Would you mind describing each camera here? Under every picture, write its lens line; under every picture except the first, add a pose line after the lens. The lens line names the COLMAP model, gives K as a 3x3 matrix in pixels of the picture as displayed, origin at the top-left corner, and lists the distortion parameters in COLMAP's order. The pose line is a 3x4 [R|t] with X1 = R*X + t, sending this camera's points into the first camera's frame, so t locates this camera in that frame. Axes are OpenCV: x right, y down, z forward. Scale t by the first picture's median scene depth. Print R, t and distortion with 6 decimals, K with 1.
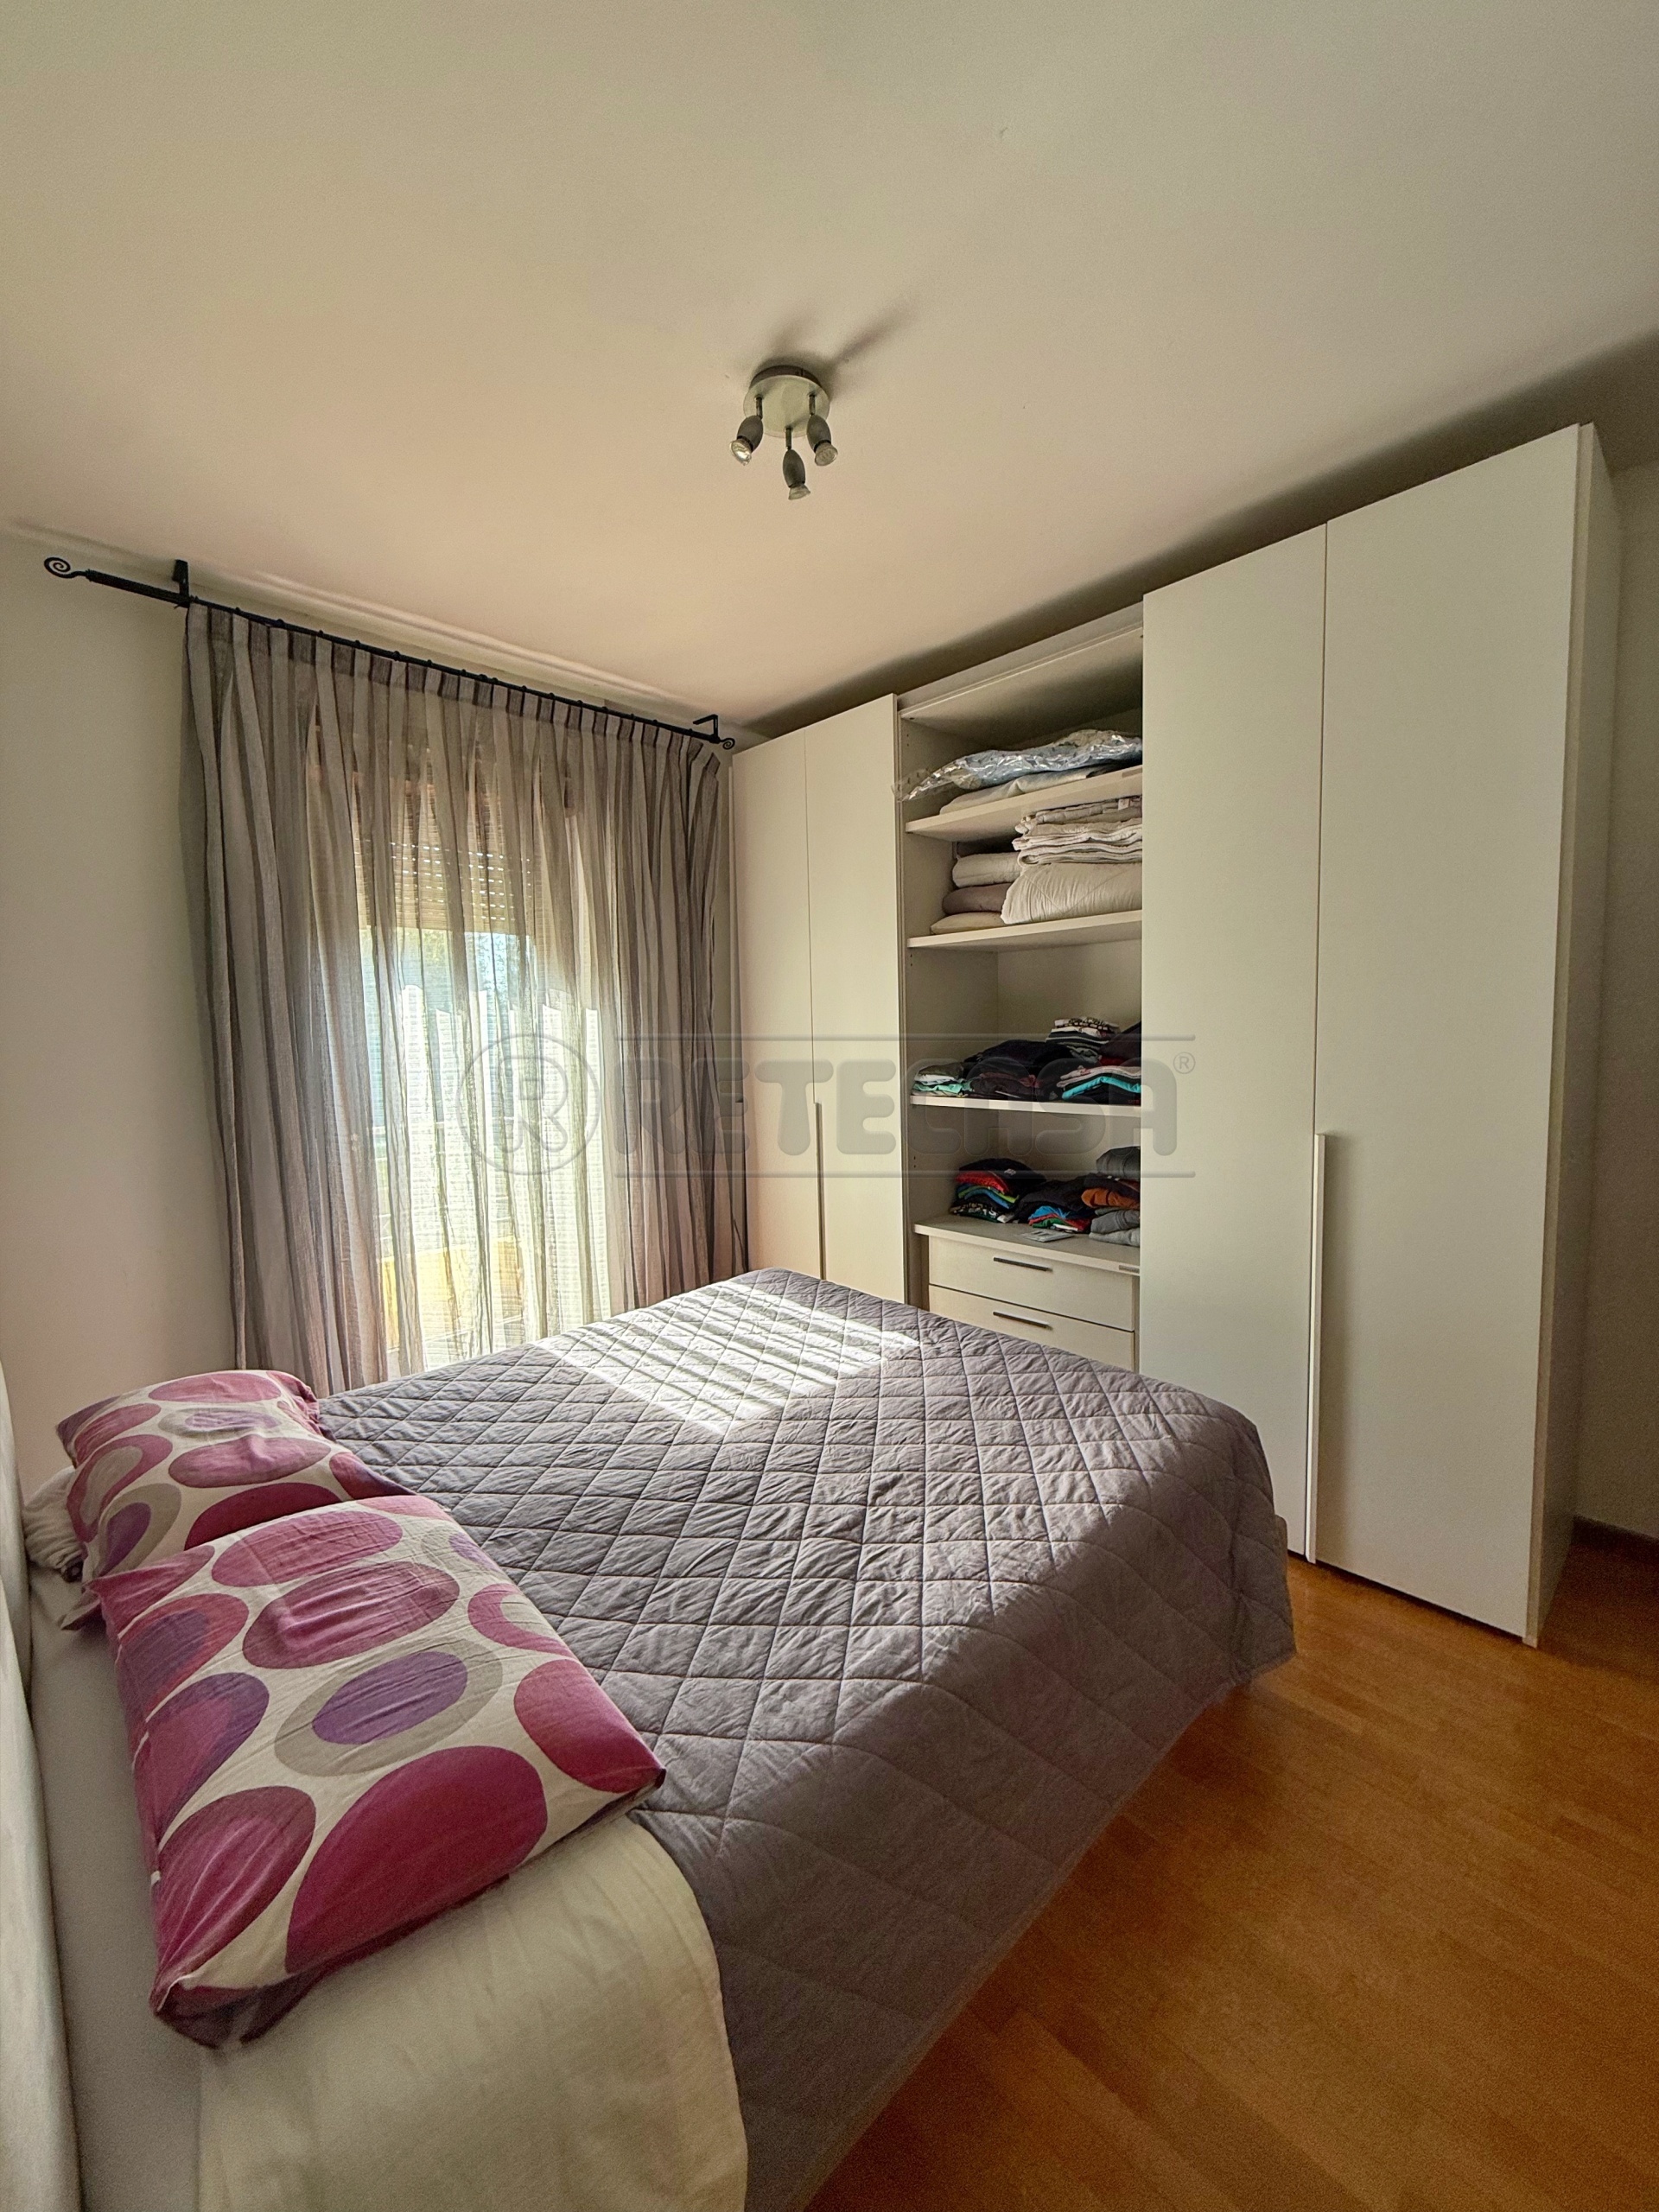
lens RADIAL K [[880.8, 0, 829.5], [0, 880.8, 1106.0], [0, 0, 1]] dist [-0.002815, 0.000495]
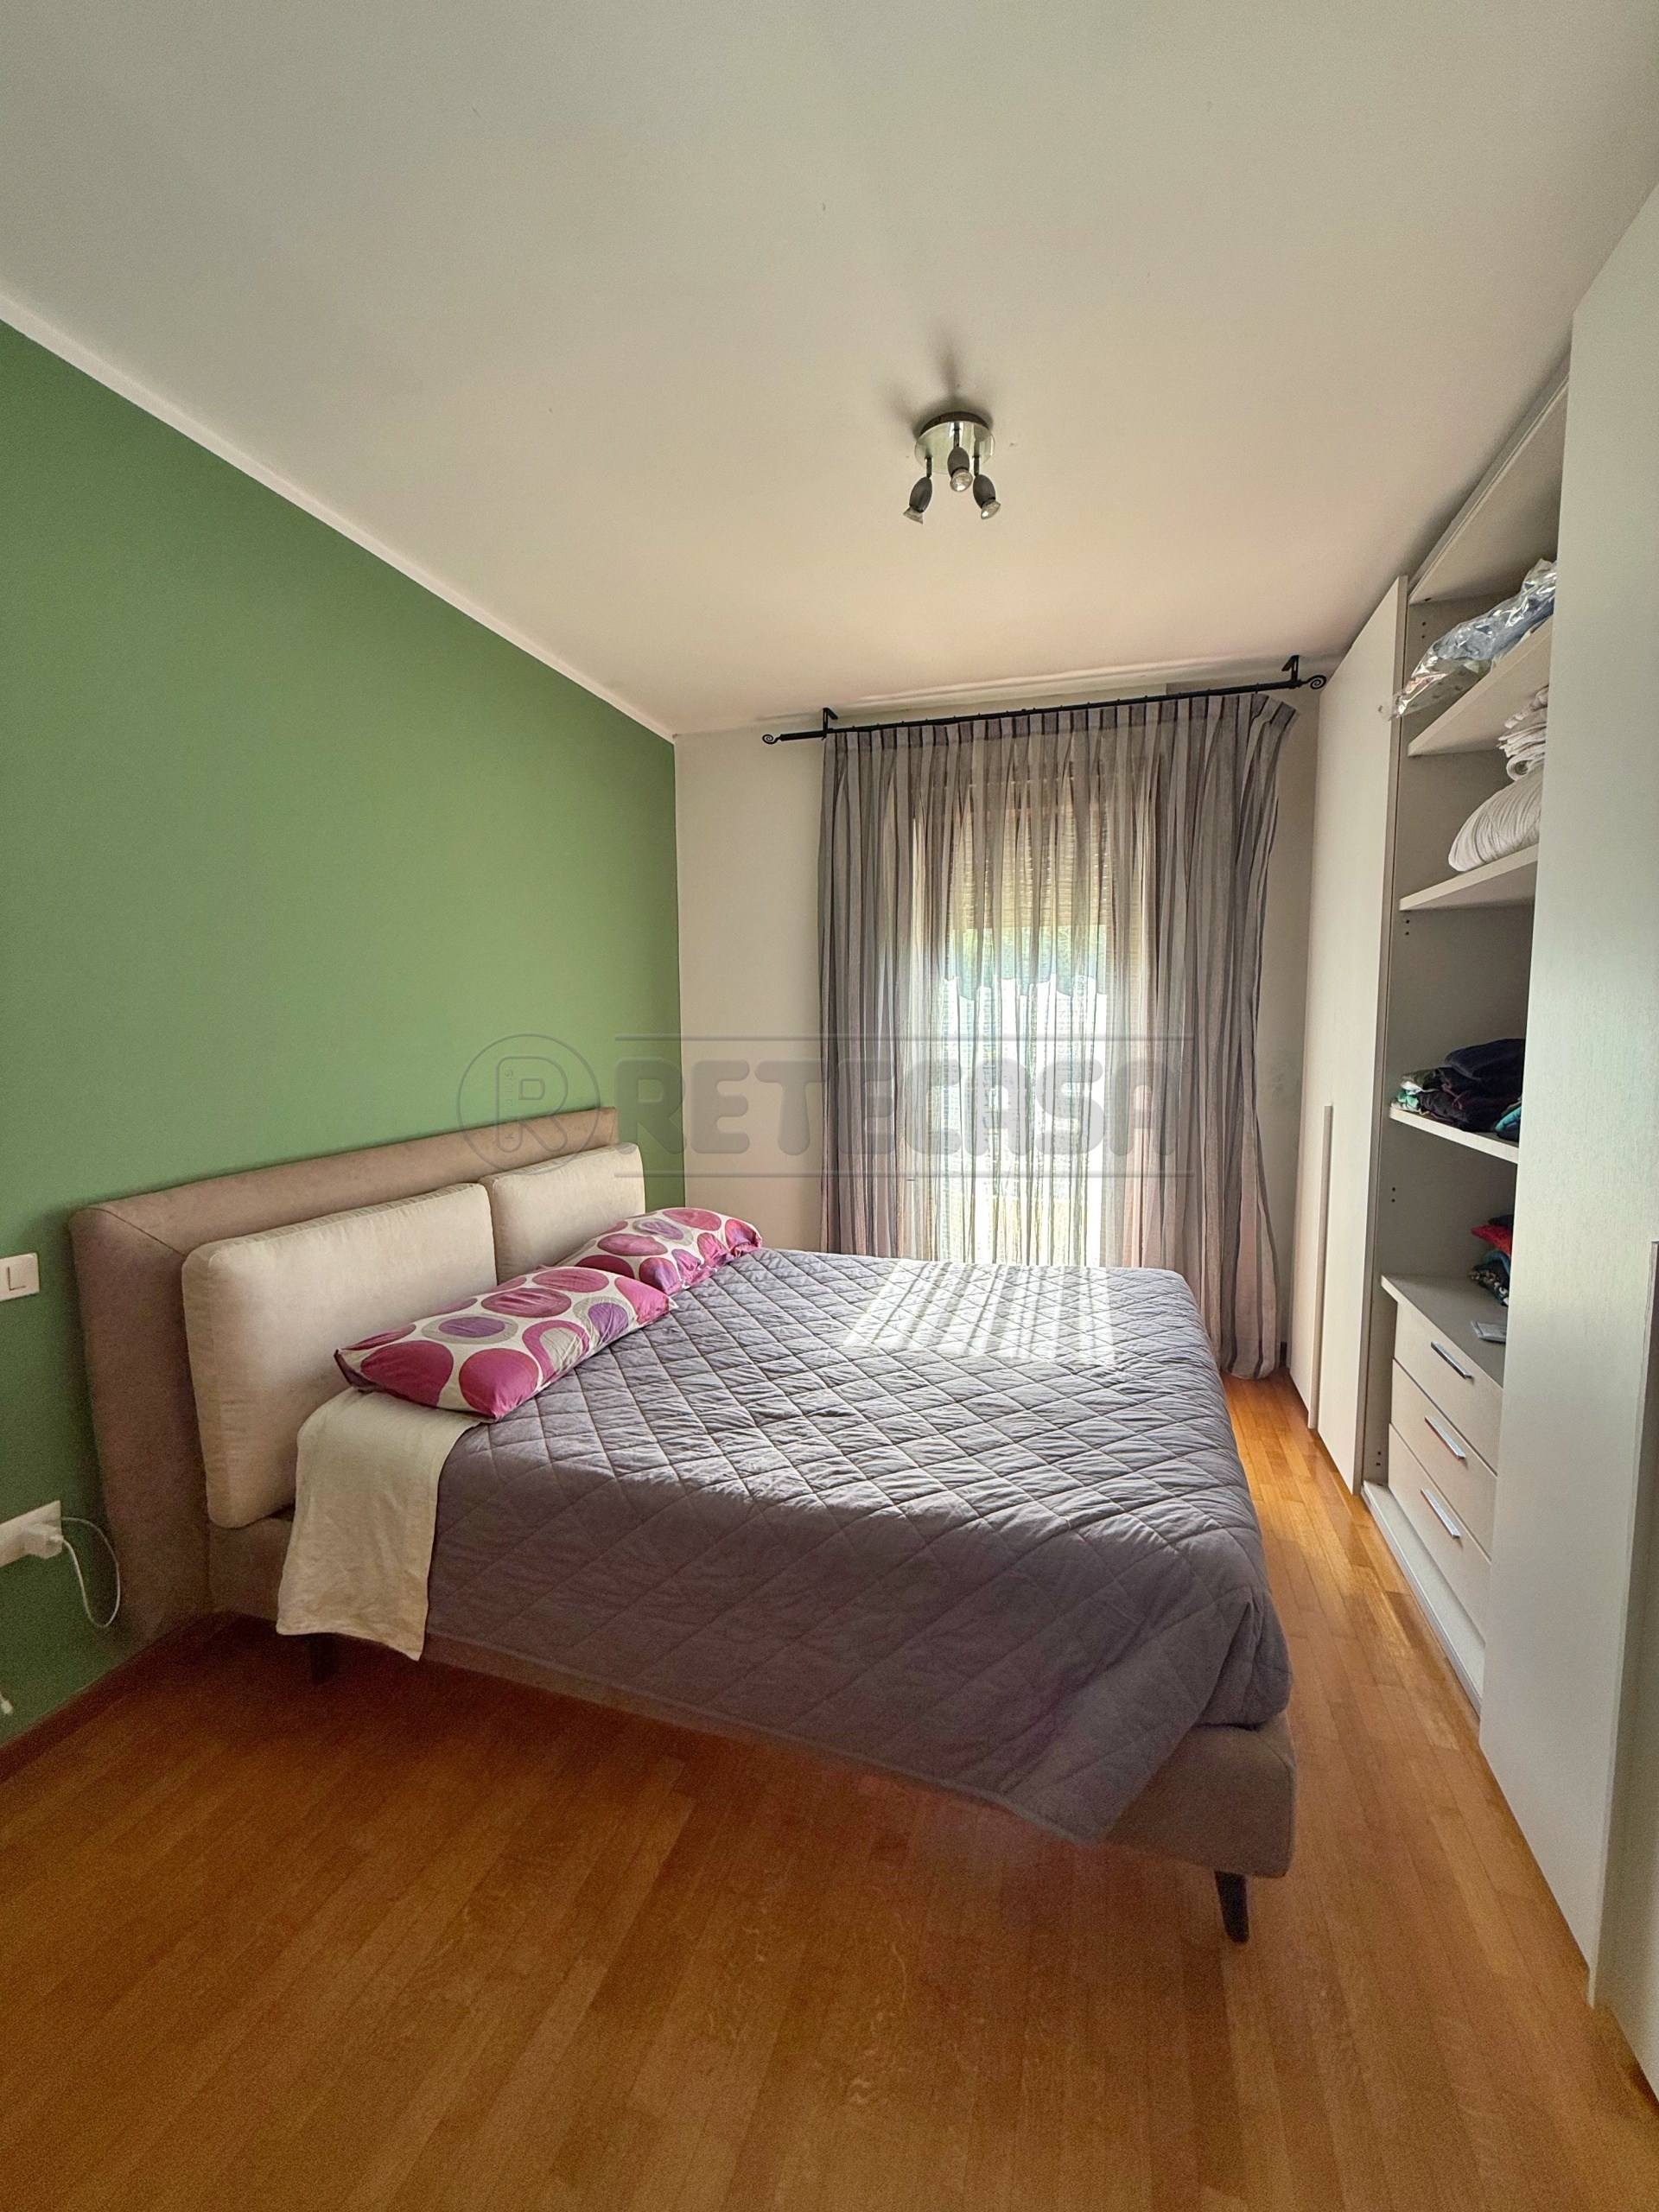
lens RADIAL K [[880.8, 0, 829.5], [0, 880.8, 1106.0], [0, 0, 1]] dist [-0.002815, 0.000495]
pose [[0.476071, 0.107615, -0.872797, 0.817760], [-0.080052, 0.993667, 0.078853, -0.052488], [0.875755, 0.032330, 0.481671, 0.327787]]
